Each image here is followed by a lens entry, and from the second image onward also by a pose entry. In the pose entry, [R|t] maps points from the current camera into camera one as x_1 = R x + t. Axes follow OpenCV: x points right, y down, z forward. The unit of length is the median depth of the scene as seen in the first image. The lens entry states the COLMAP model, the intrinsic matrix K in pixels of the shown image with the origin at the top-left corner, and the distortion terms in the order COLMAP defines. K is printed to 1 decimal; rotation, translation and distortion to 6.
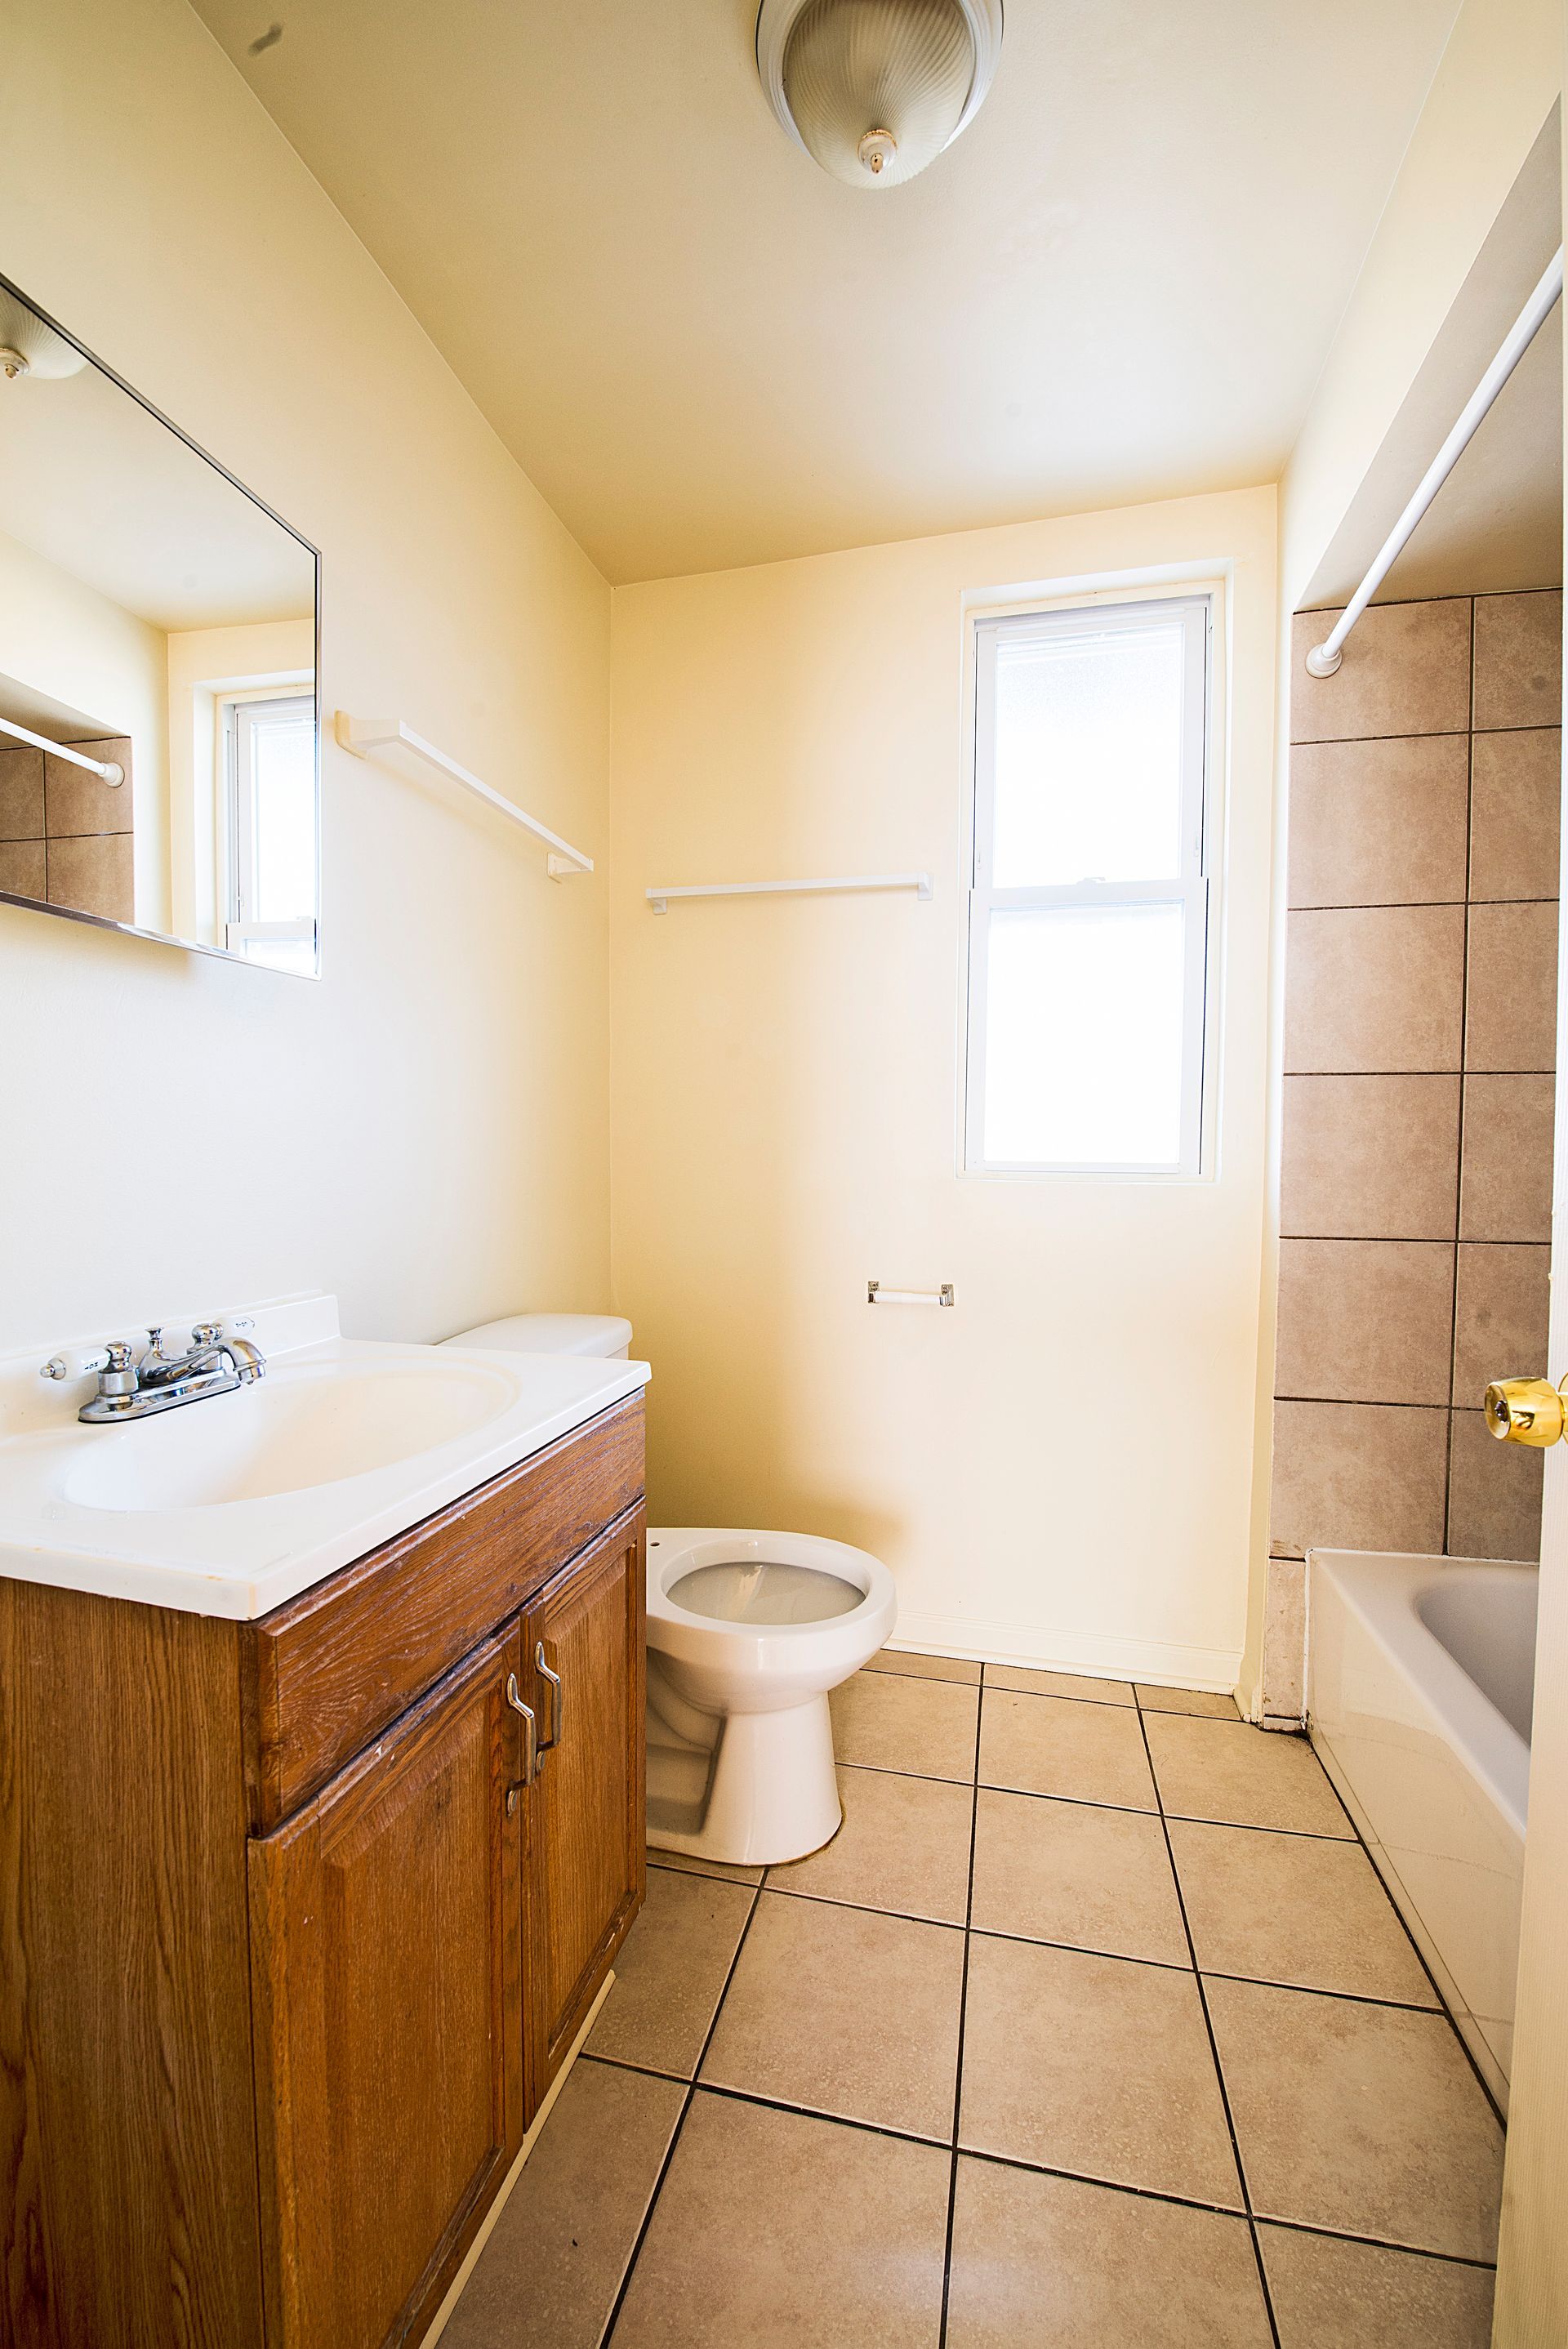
lens RADIAL K [[974.1, 0, 777.8], [0, 974.1, 1181.6], [0, 0, 1]] dist [-0.012348, -0.004953]
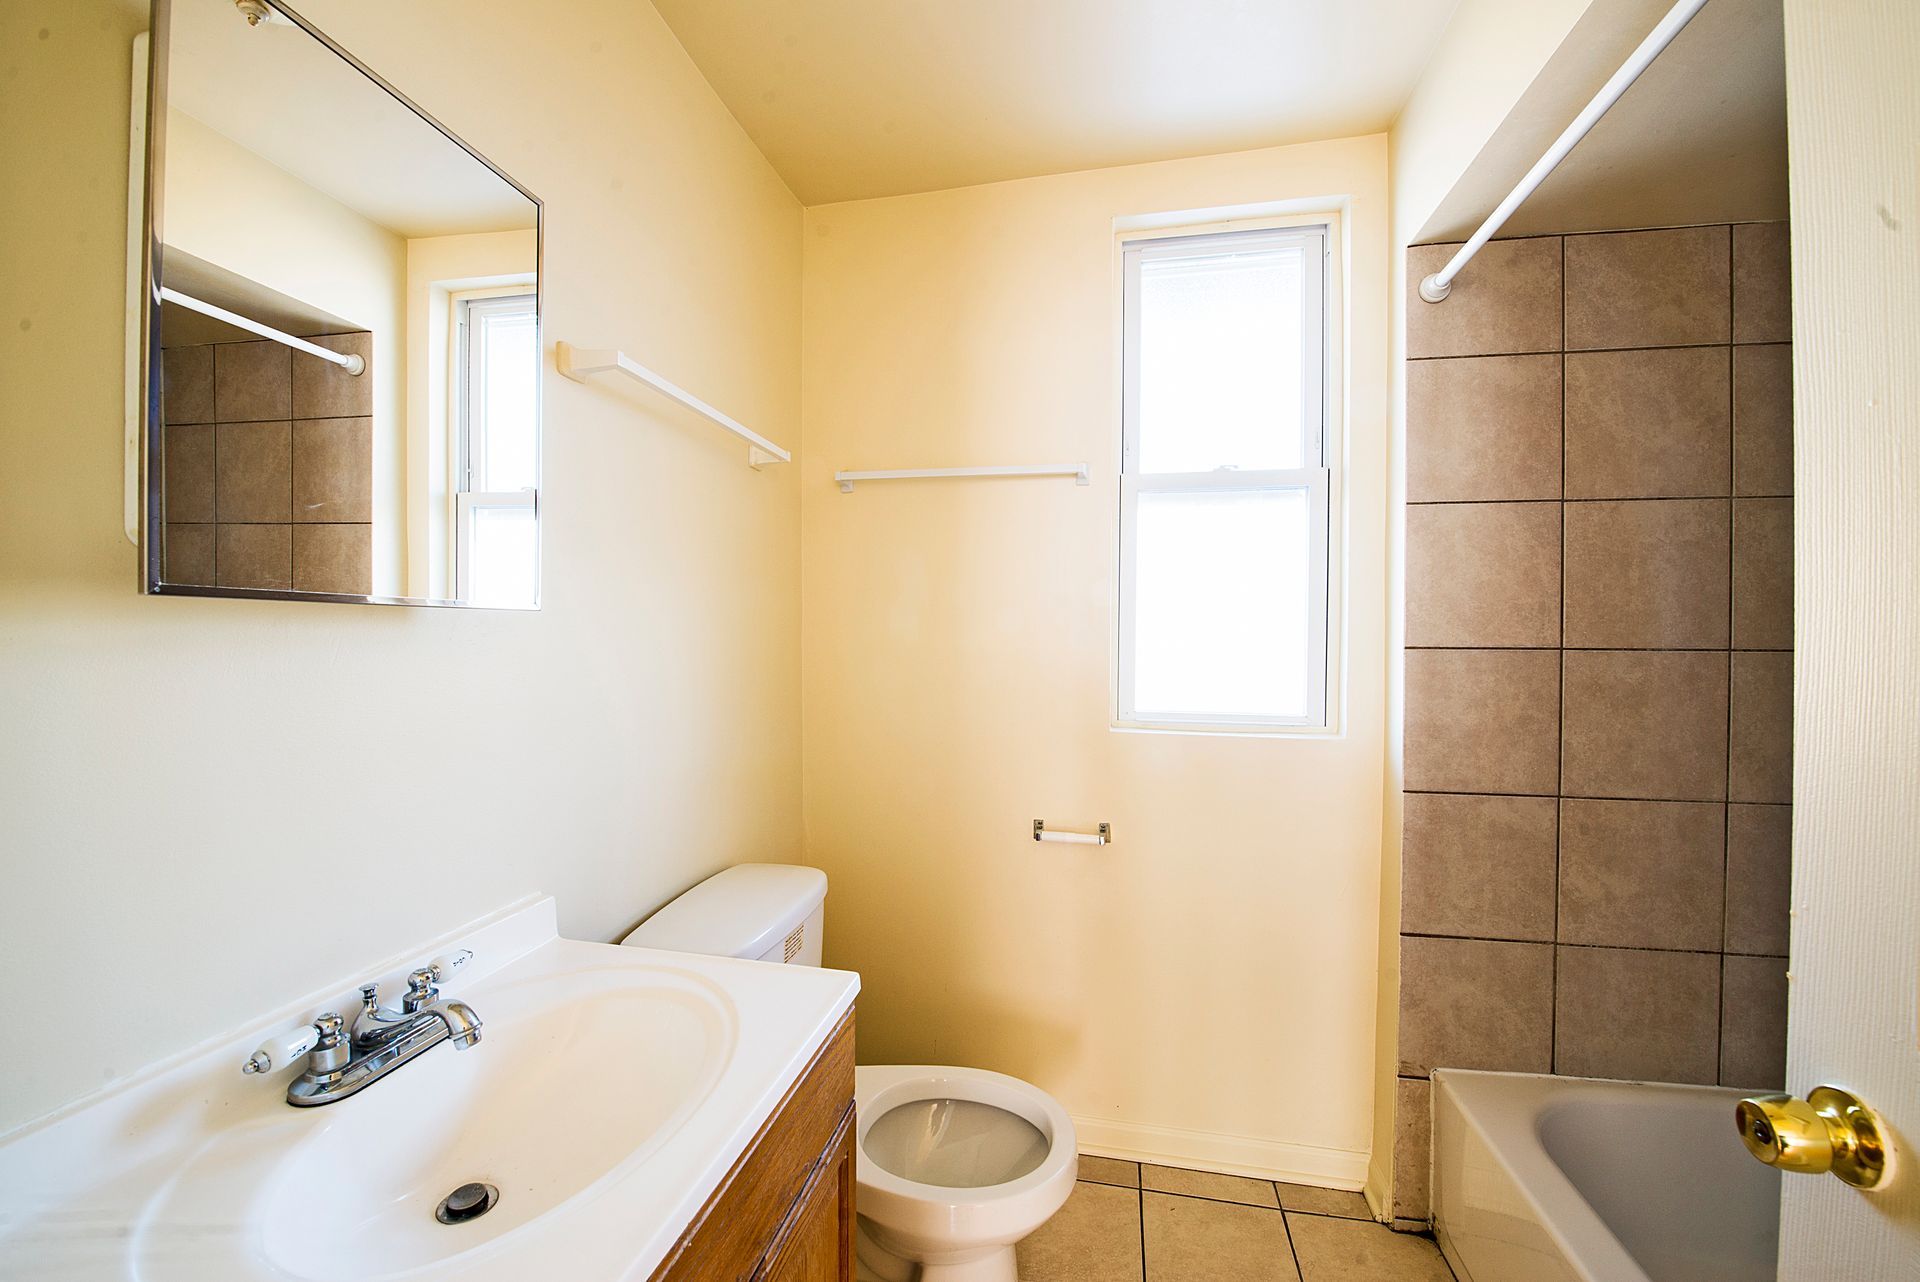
lens RADIAL K [[796.2, 0, 948.3], [0, 796.2, 634.7], [0, 0, 1]] dist [-0.012348, -0.004953]
pose [[0.999424, -0.003779, 0.033727, -0.043442], [0.004687, 0.999627, -0.026892, -0.104798], [-0.033612, 0.027035, 0.999069, 0.093859]]
